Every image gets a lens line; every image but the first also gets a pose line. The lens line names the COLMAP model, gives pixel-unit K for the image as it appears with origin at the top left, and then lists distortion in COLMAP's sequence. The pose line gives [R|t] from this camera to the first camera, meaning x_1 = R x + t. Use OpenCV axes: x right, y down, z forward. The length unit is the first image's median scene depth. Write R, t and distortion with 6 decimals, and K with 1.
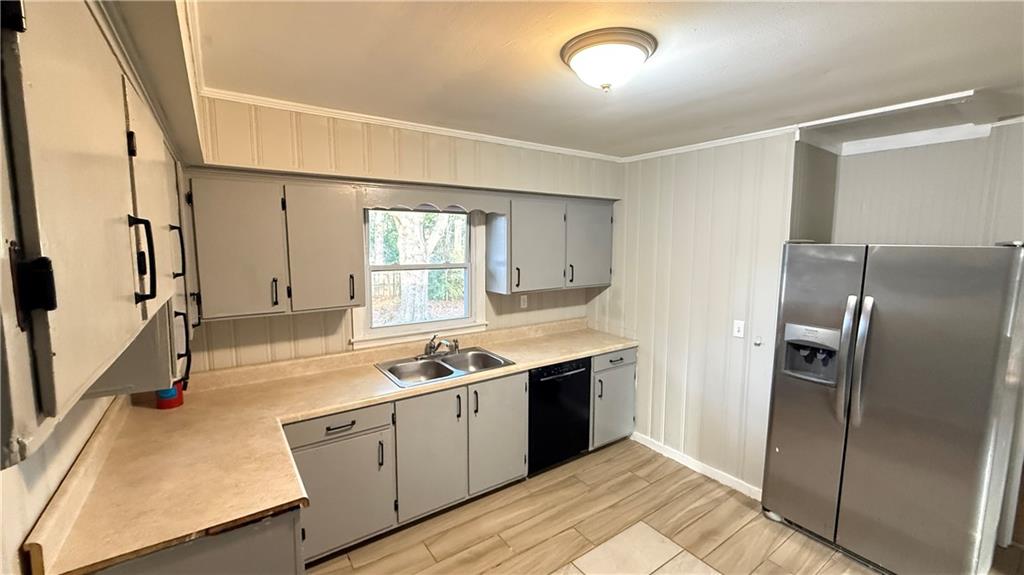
lens RADIAL K [[416.7, 0, 514.1], [0, 416.7, 287.0], [0, 0, 1]] dist [-0.003058, -0.000485]
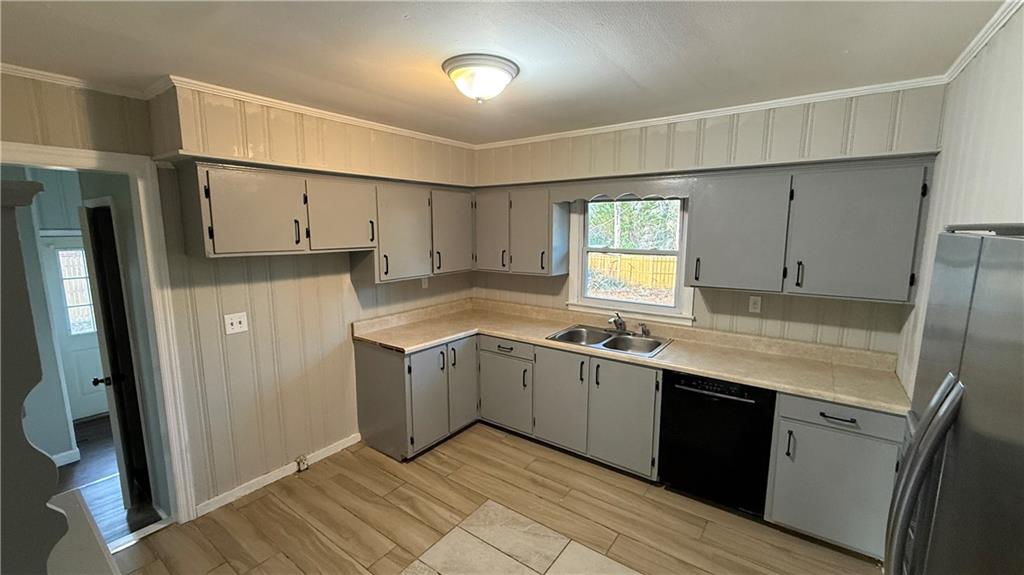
lens RADIAL K [[416.7, 0, 514.0], [0, 416.7, 287.3], [0, 0, 1]] dist [-0.003058, -0.000485]
pose [[0.319510, 0.130216, -0.938593, 0.771484], [-0.104742, 0.989297, 0.101595, -0.037026], [0.941776, 0.065849, 0.329729, 0.382282]]
